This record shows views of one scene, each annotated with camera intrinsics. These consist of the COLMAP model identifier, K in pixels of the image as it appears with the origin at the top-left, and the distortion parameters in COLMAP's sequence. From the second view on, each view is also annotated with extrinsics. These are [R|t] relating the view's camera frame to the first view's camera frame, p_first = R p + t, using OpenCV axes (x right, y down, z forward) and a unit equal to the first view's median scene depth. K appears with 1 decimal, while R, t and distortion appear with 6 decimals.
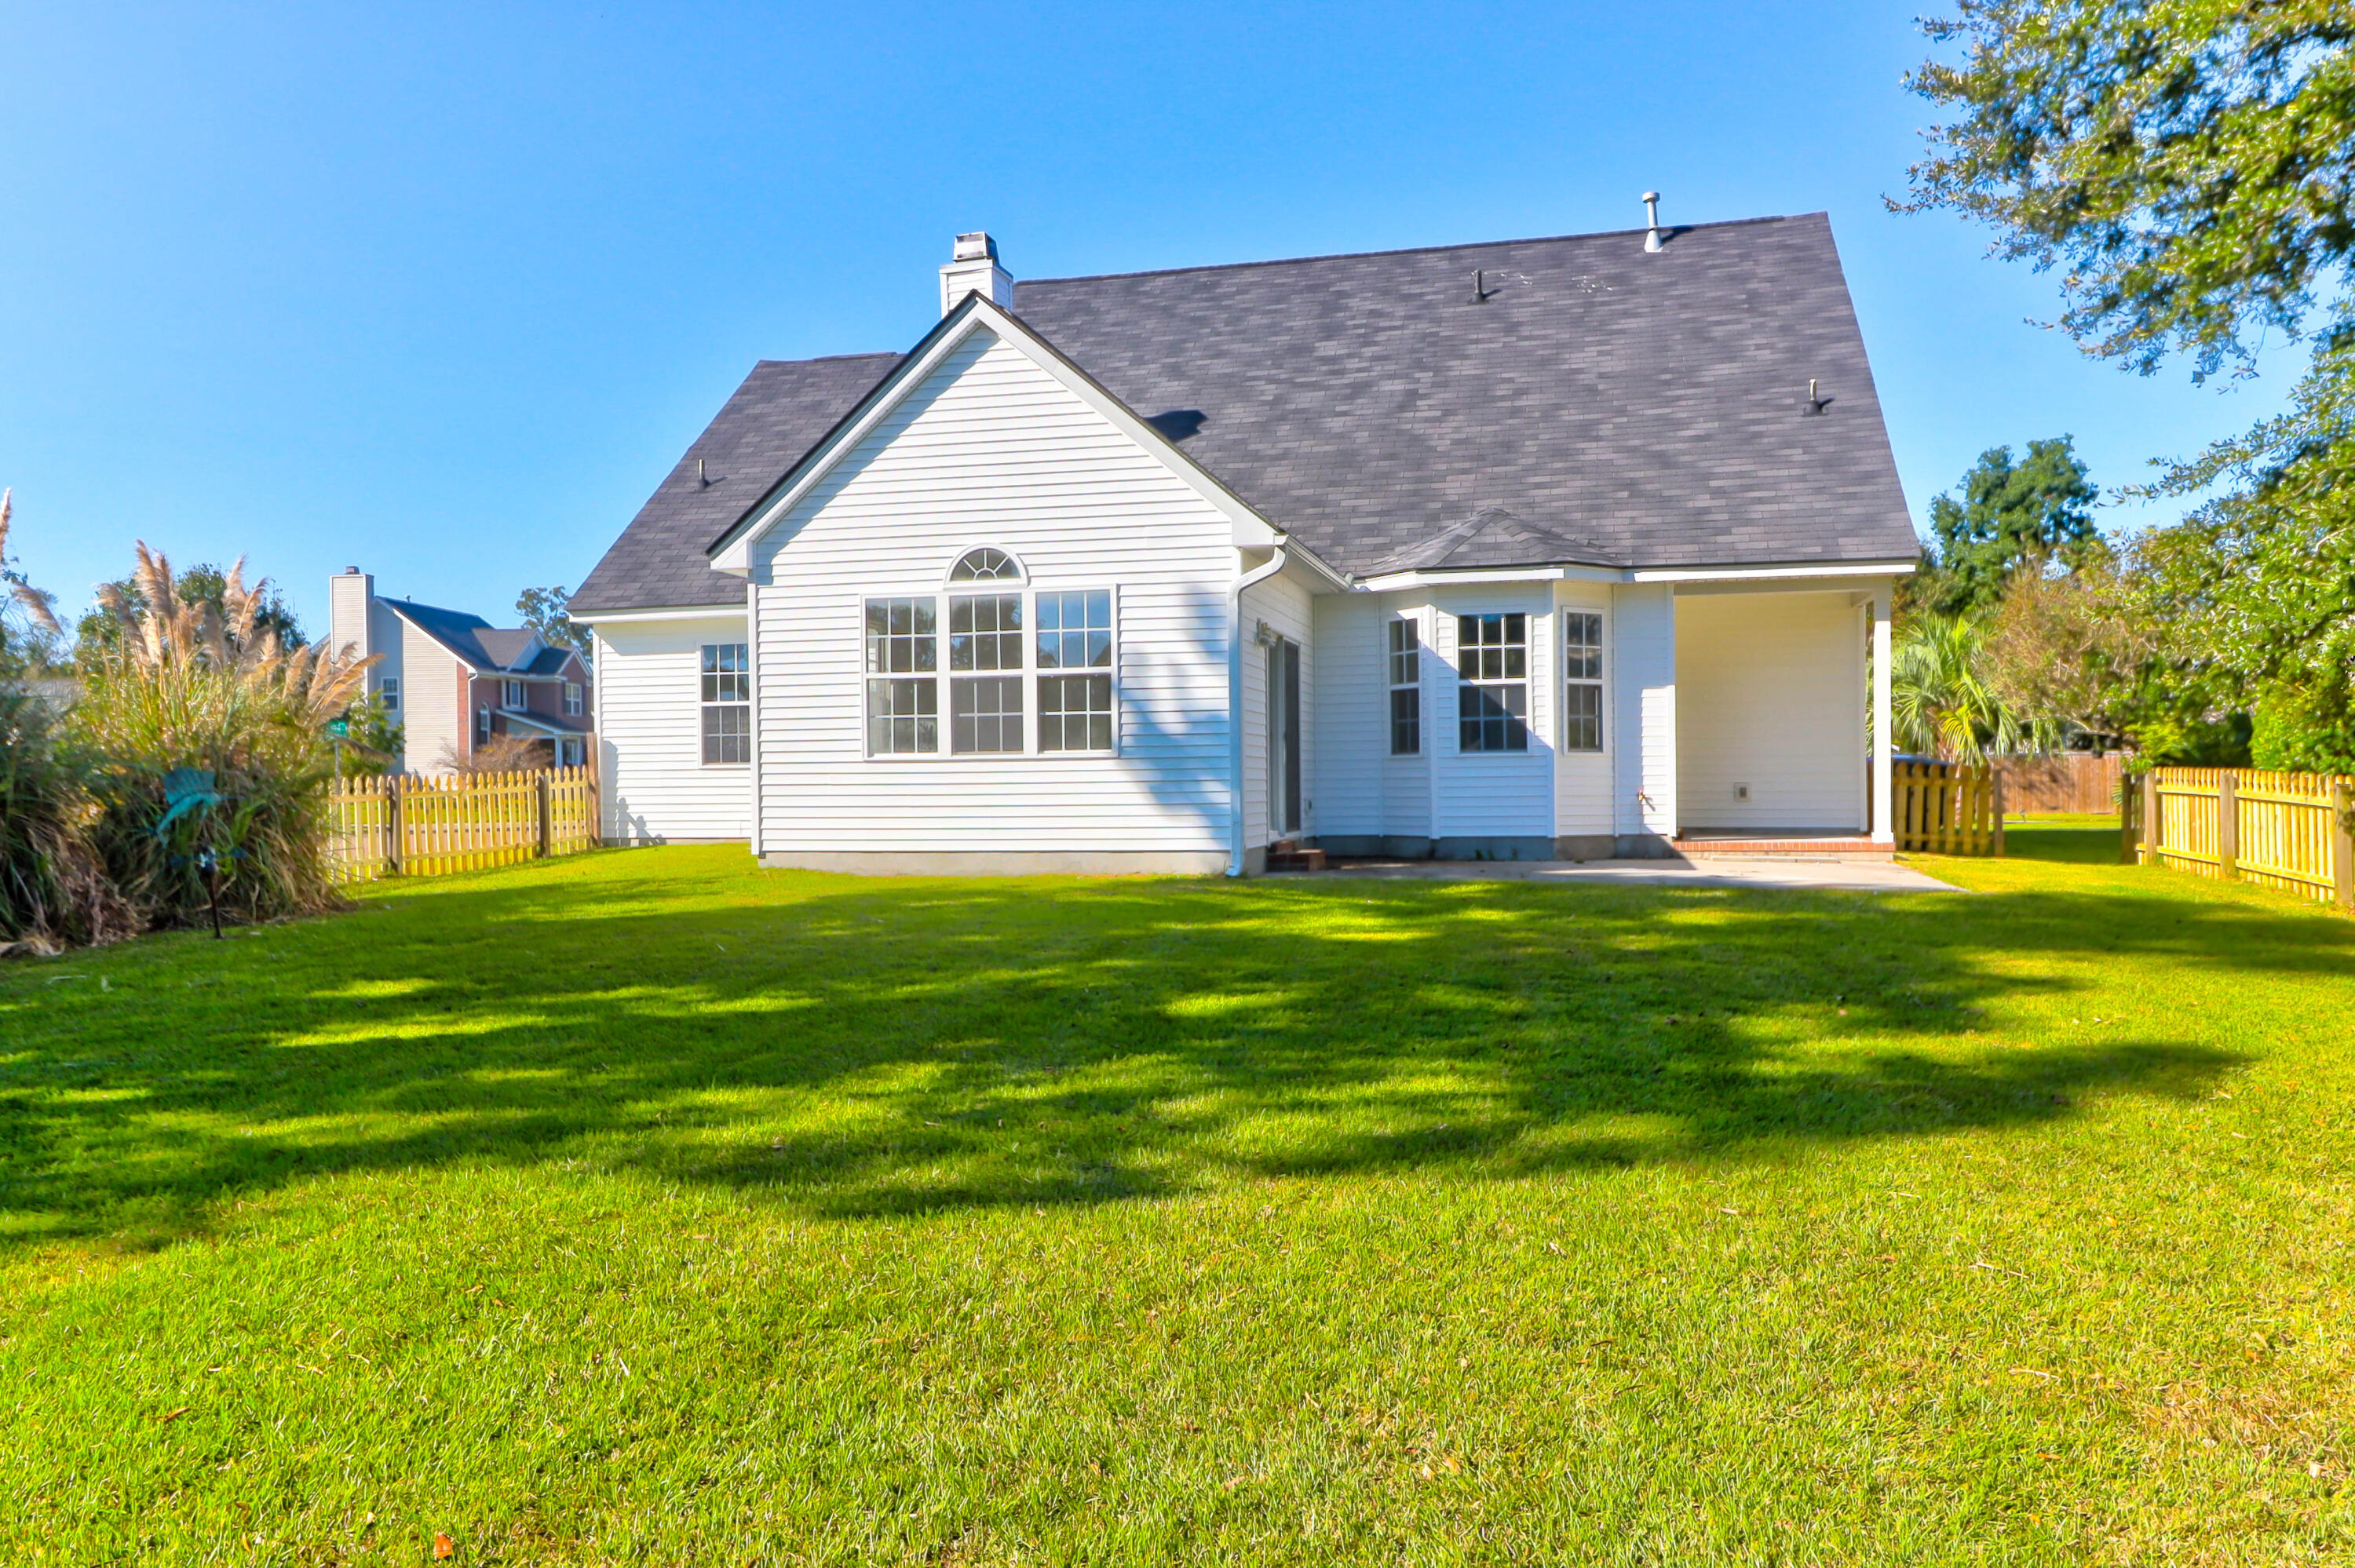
lens RADIAL K [[1694.7, 0, 1177.5], [0, 1694.7, 784.0], [0, 0, 1]] dist [0.001648, 0.002514]
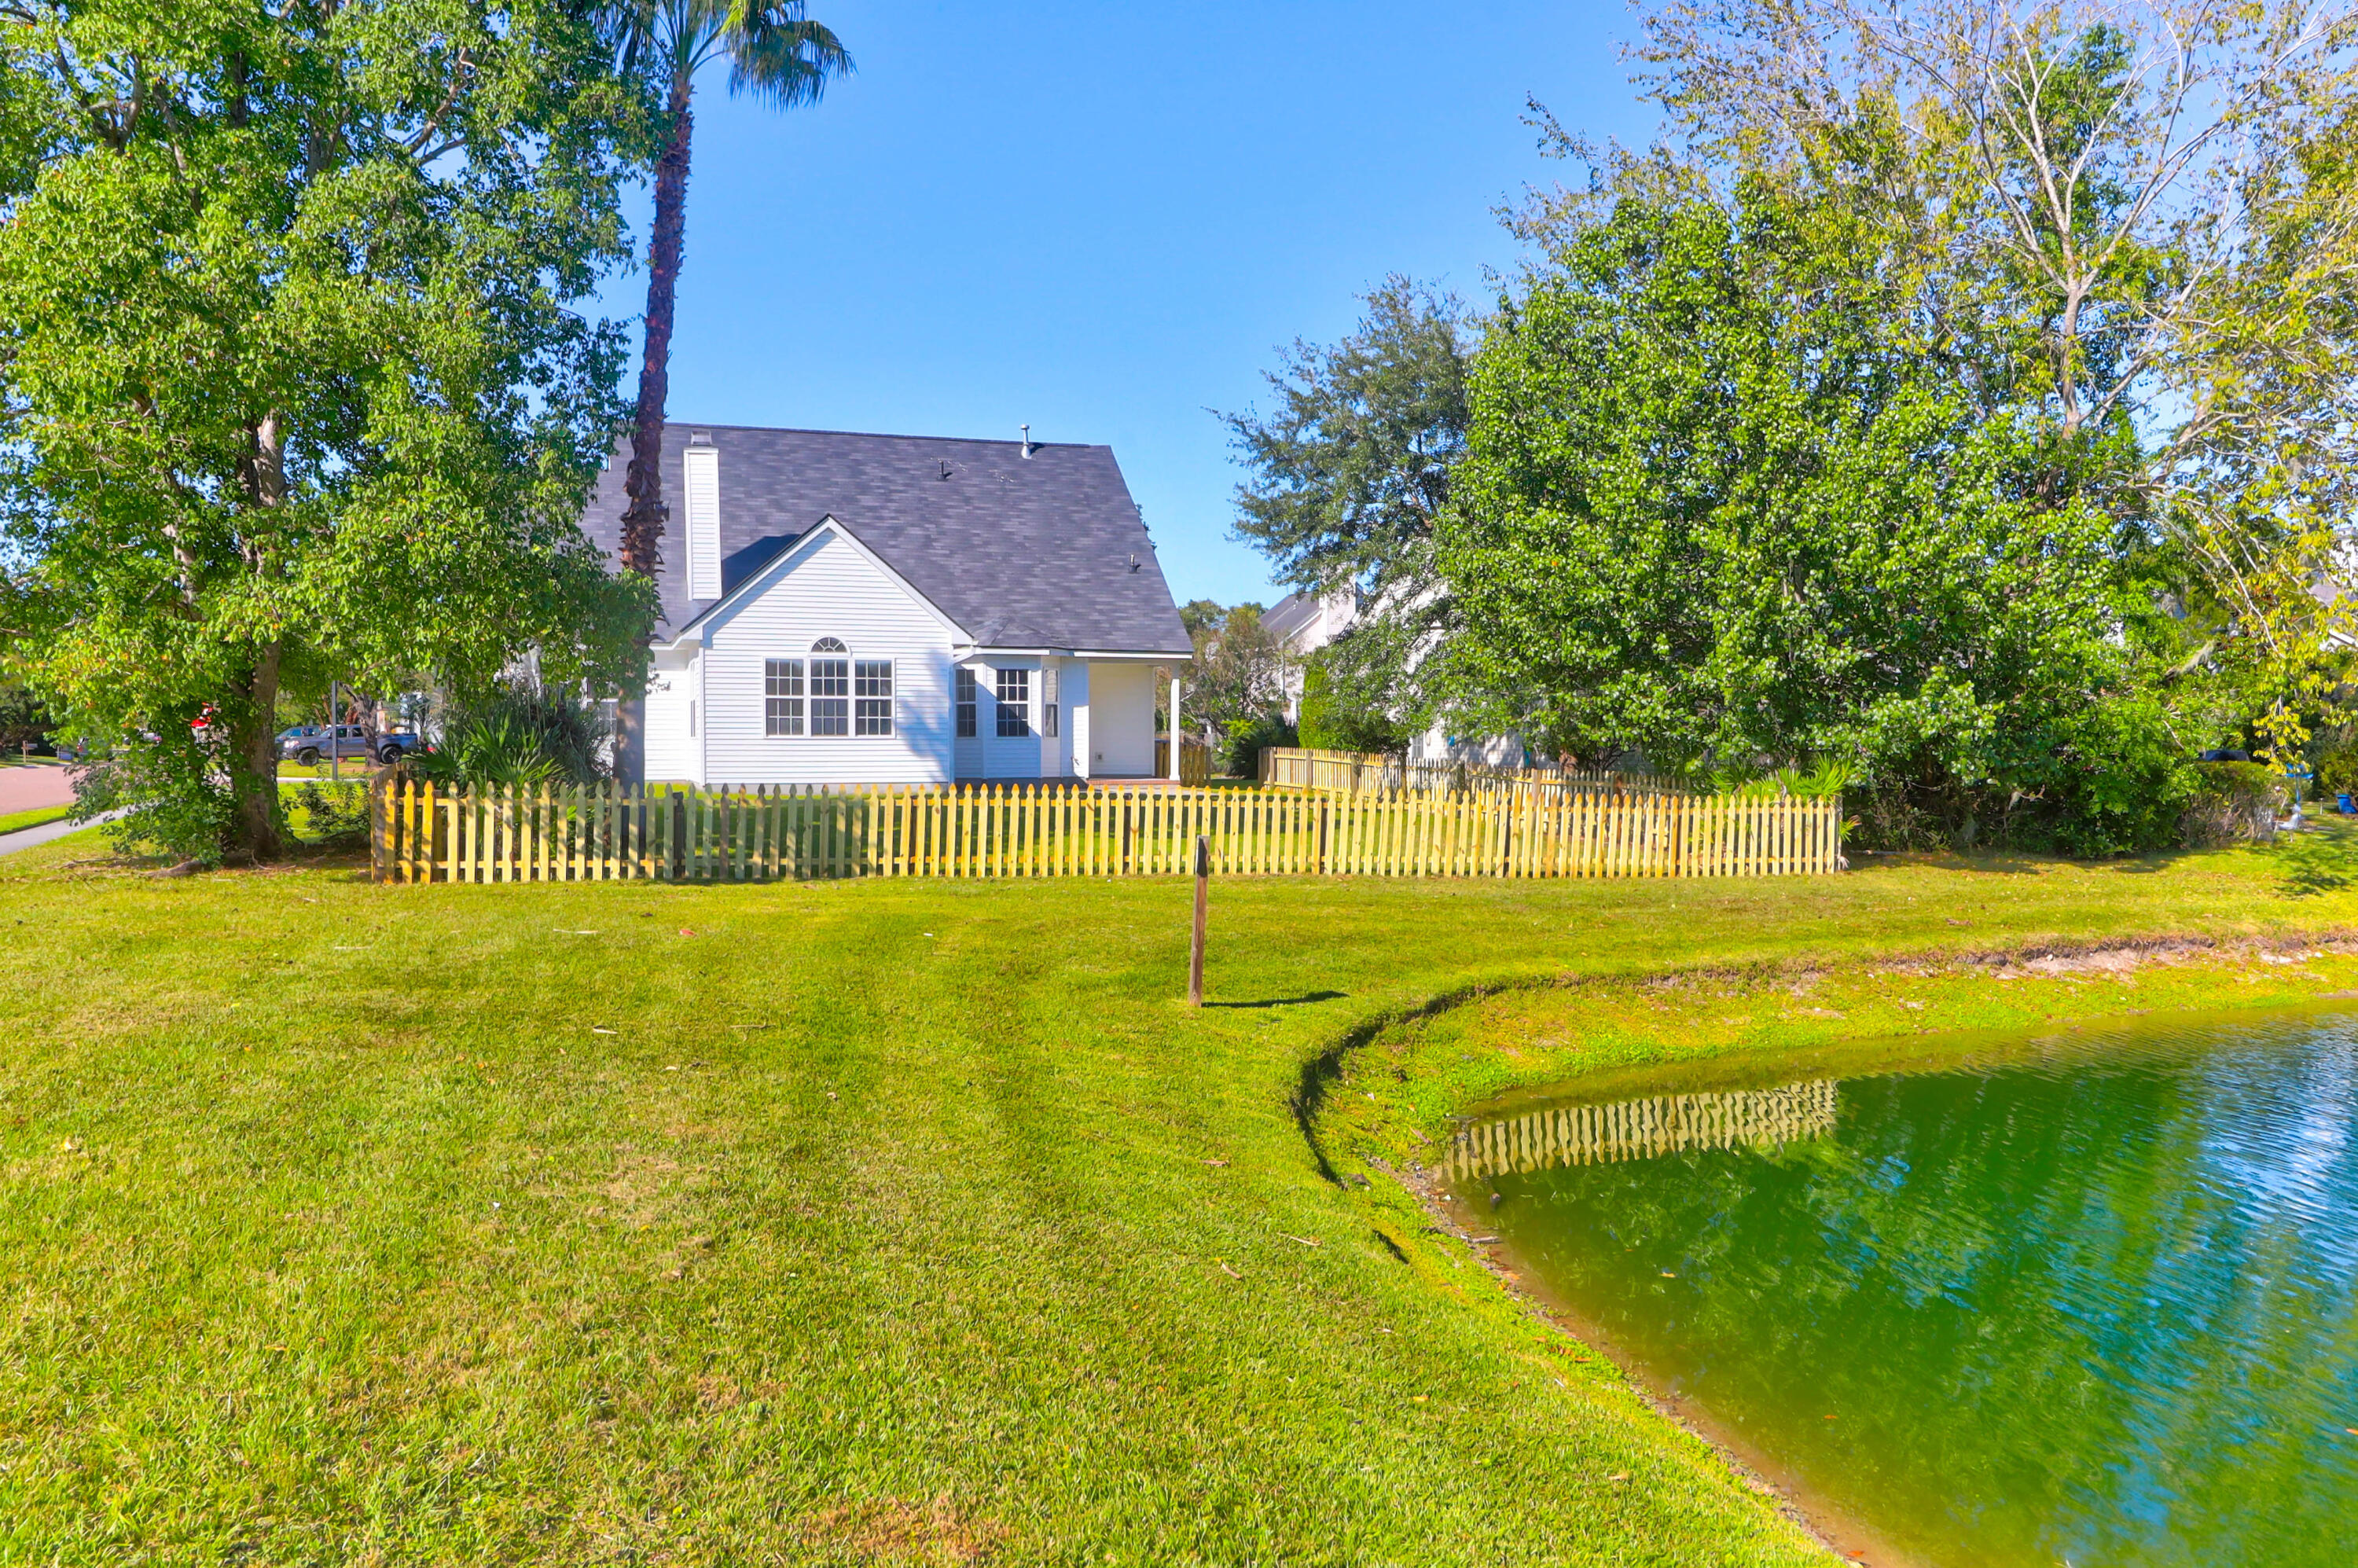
lens RADIAL K [[1837.8, 0, 1179.0], [0, 1837.8, 784.0], [0, 0, 1]] dist [0.030417, -0.000391]
pose [[0.844346, -0.001964, 0.535795, -0.821866], [-0.007821, 0.999842, 0.015990, 0.001108], [-0.535741, -0.017691, 0.844197, -0.970147]]
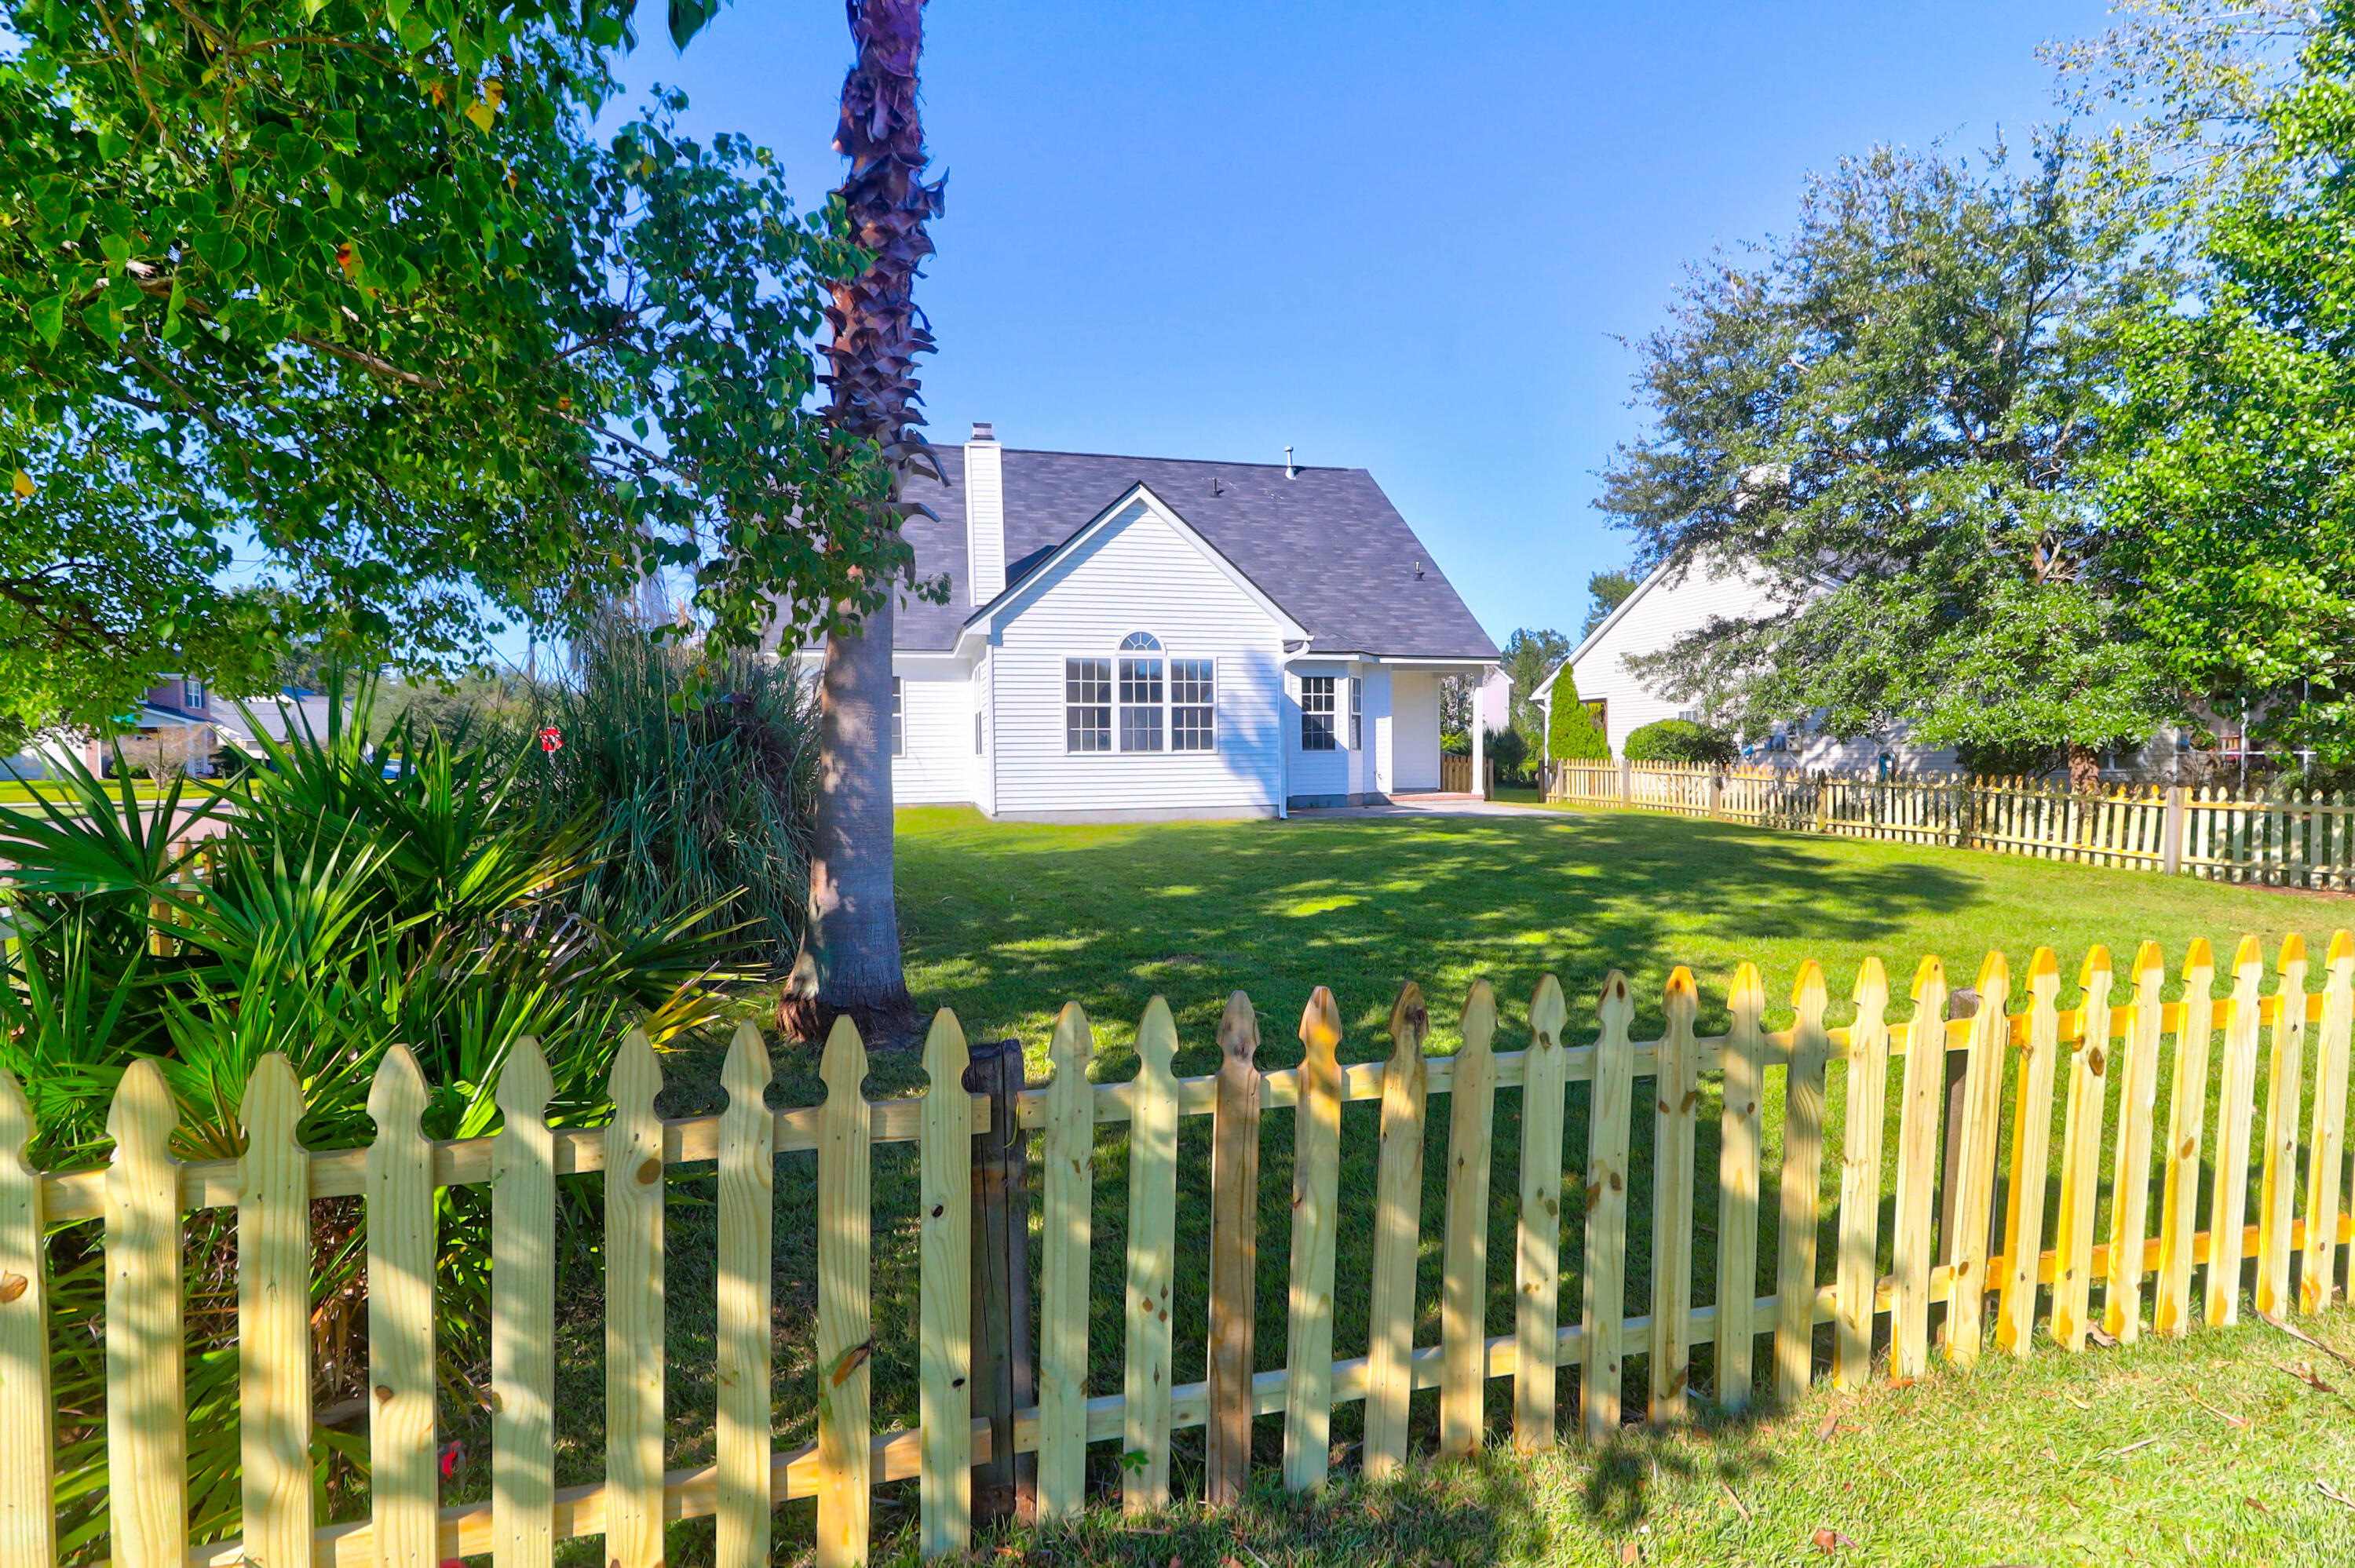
lens RADIAL K [[1085.1, 0, 1177.5], [0, 1085.1, 784.0], [0, 0, 1]] dist [0.019093, -0.000685]
pose [[0.878182, -0.013232, 0.478144, -0.521318], [0.003966, 0.999784, 0.020384, -0.006461], [-0.478310, -0.016005, 0.878045, 0.013708]]
